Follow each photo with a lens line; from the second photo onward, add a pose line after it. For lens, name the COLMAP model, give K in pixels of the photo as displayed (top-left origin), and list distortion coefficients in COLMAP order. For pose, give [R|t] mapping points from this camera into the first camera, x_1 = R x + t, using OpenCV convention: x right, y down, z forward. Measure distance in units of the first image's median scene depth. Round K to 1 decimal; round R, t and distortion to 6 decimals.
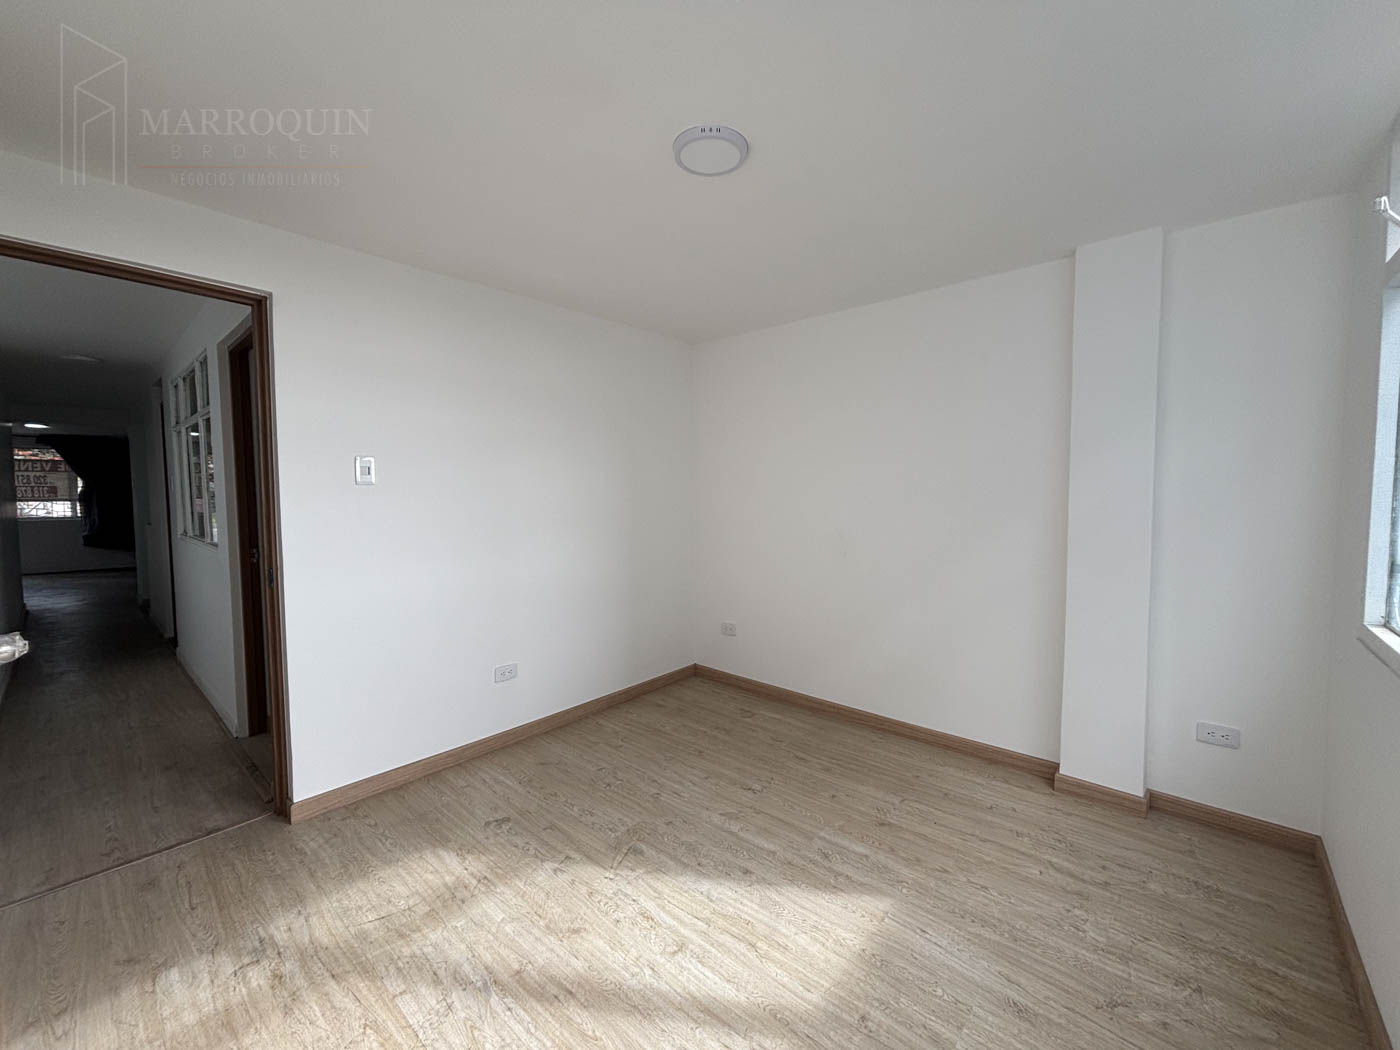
lens RADIAL K [[569.1, 0, 701.3], [0, 569.1, 527.8], [0, 0, 1]] dist [-0.020342, 0.013868]
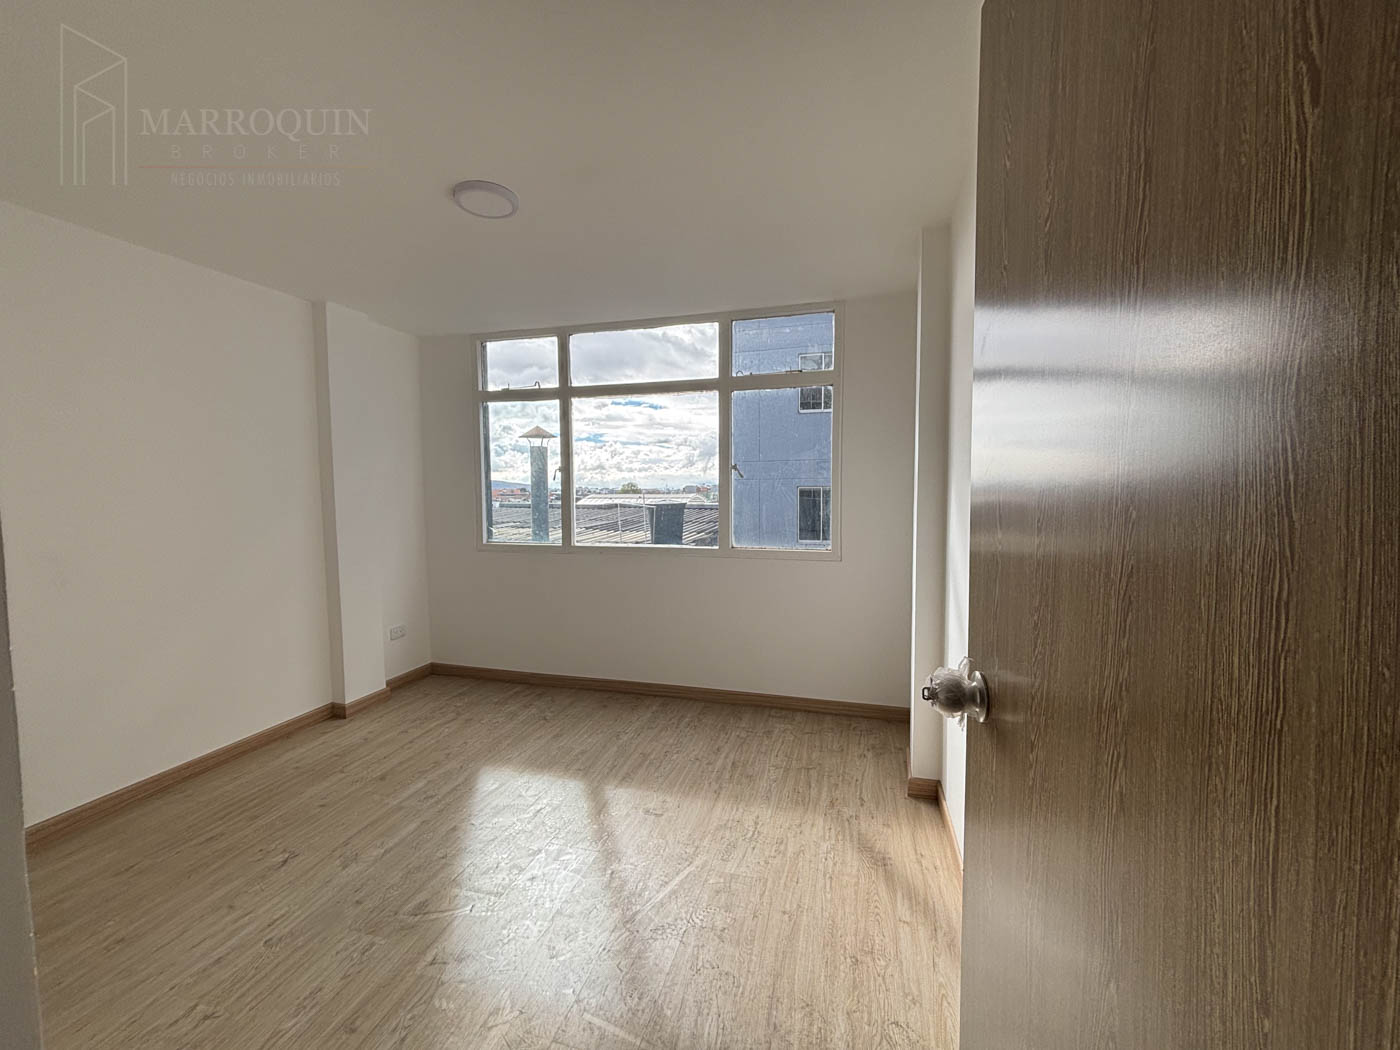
lens RADIAL K [[568.6, 0, 700.0], [0, 568.6, 525.0], [0, 0, 1]] dist [-0.009969, 0.005806]
pose [[-0.428889, -0.057070, 0.901553, -0.980715], [0.072400, 0.992621, 0.097277, -0.047480], [-0.900451, 0.106993, -0.421592, 0.876544]]
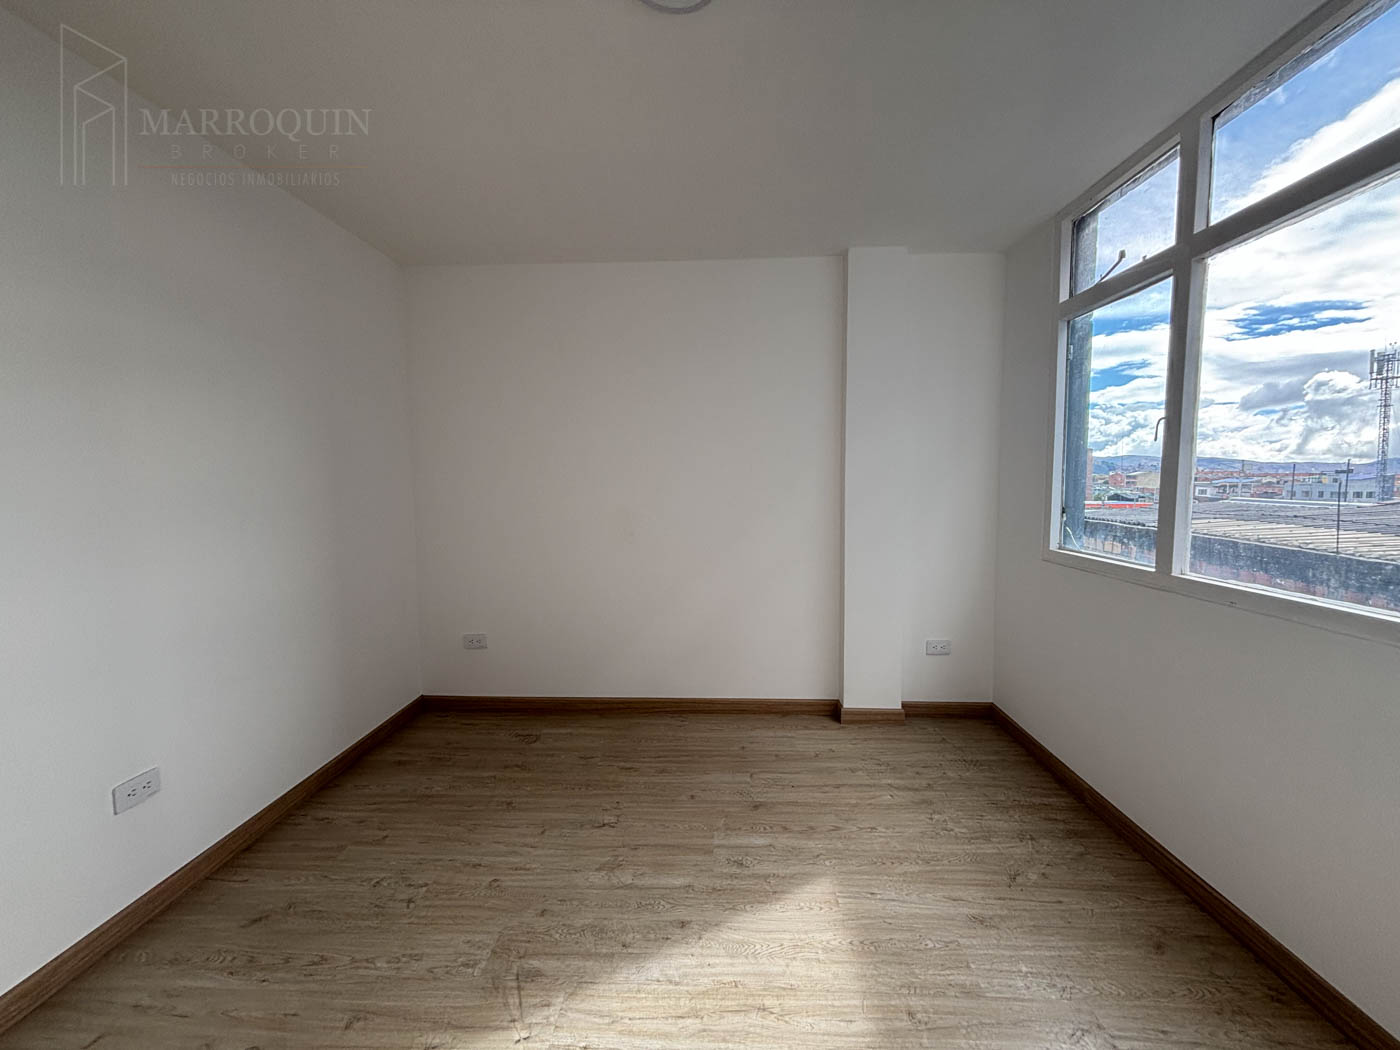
lens RADIAL K [[564.7, 0, 696.3], [0, 564.7, 527.7], [0, 0, 1]] dist [-0.000166, 0.000508]
pose [[0.780773, -0.059179, 0.622006, -0.335692], [0.051841, 0.998208, 0.029898, 0.019513], [-0.622661, 0.008902, 0.782441, 0.320204]]
